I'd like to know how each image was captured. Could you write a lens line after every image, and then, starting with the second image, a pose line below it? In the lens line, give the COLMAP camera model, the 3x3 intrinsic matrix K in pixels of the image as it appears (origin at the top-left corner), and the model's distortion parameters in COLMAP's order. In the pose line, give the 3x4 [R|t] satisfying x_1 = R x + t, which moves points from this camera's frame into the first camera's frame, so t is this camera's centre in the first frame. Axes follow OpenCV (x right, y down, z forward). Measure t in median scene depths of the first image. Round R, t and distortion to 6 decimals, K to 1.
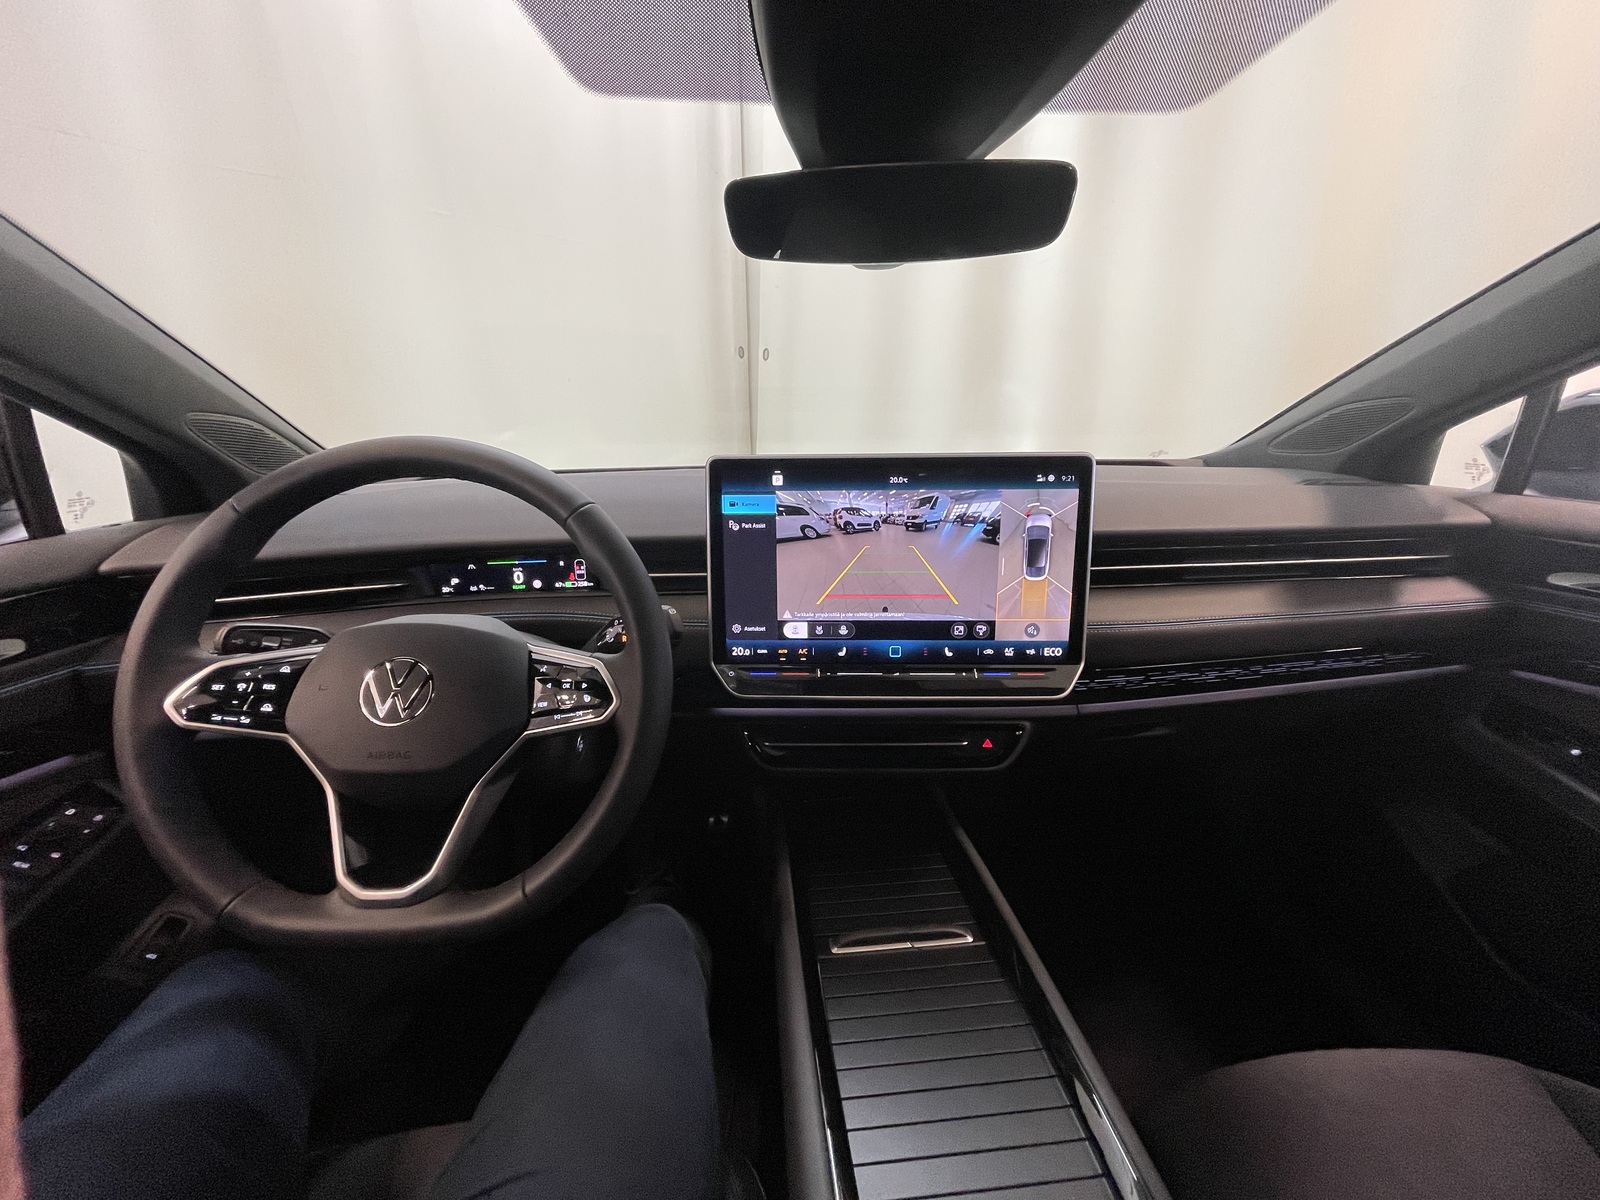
lens RADIAL K [[636.9, 0, 800.0], [0, 636.9, 600.0], [0, 0, 1]] dist [0.001009, 0.000093]
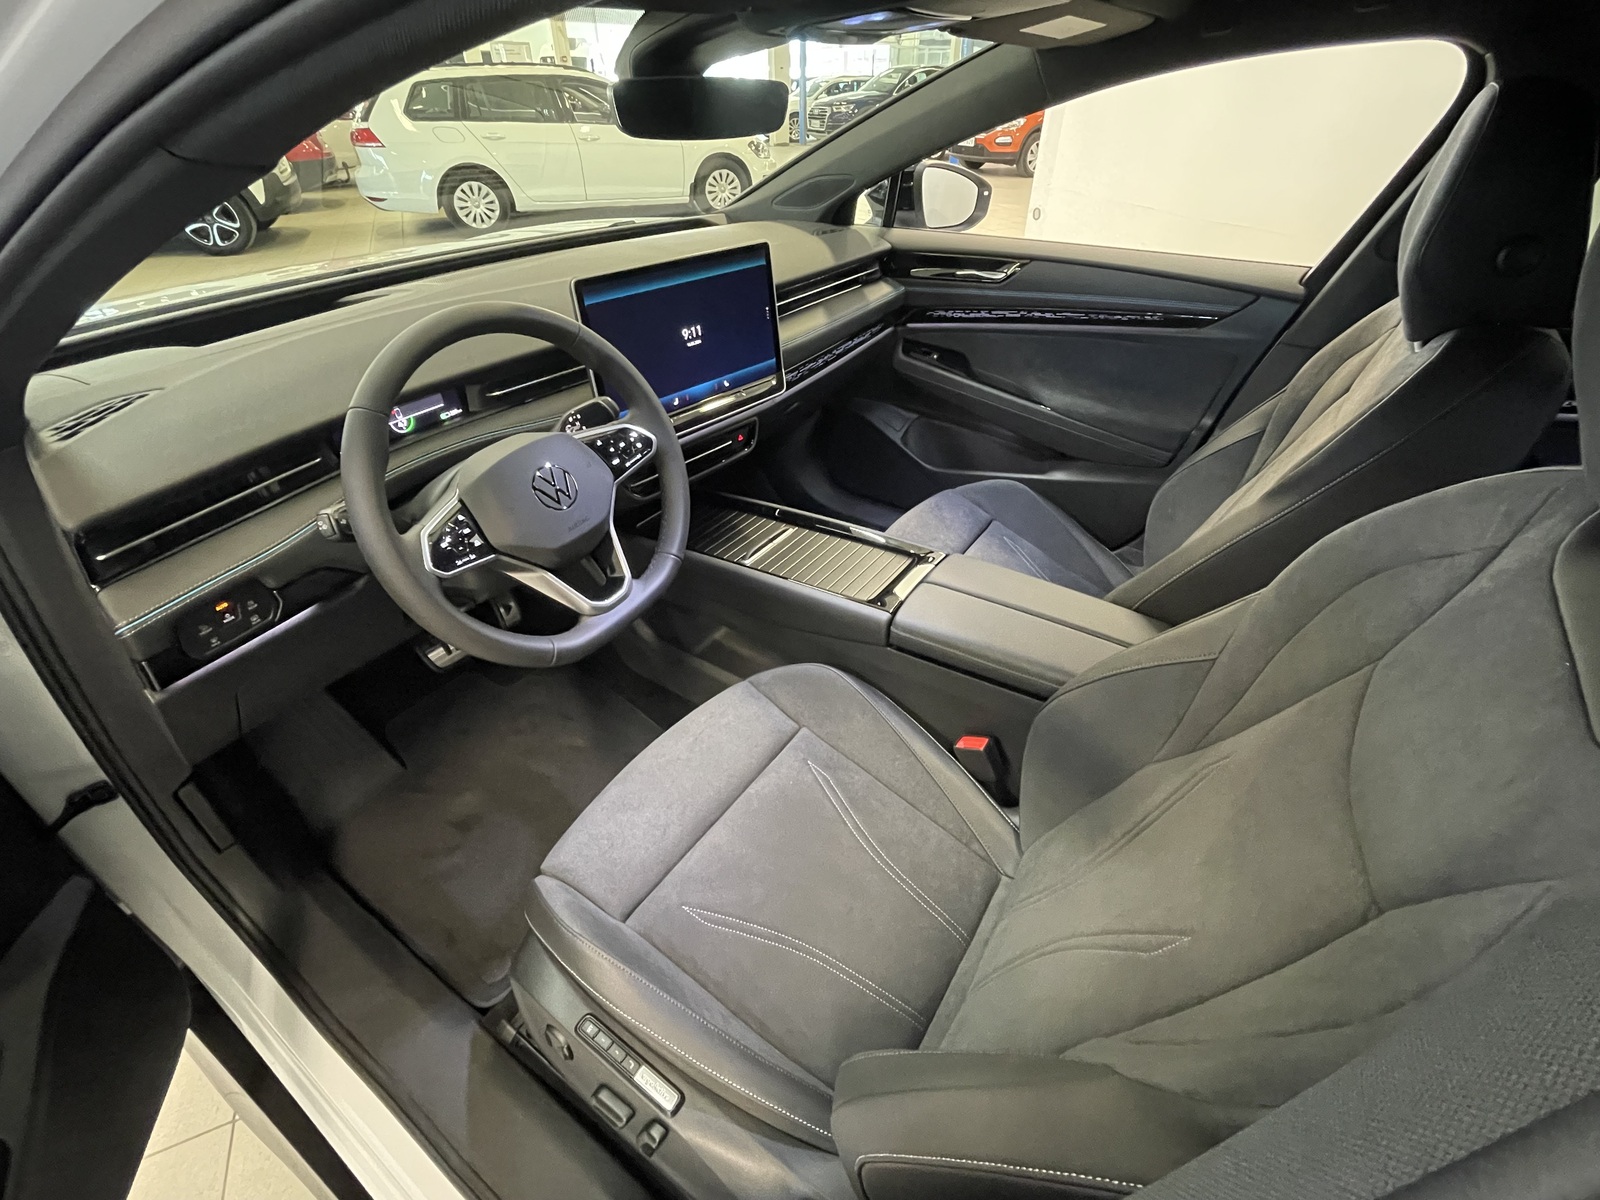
lens RADIAL K [[705.3, 0, 800.0], [0, 705.3, 600.0], [0, 0, 1]] dist [0.000219, 0.000015]
pose [[0.636790, -0.456009, 0.621735, -0.969892], [0.211190, 0.878679, 0.428160, -0.160928], [-0.741550, -0.141344, 0.655839, -0.389714]]
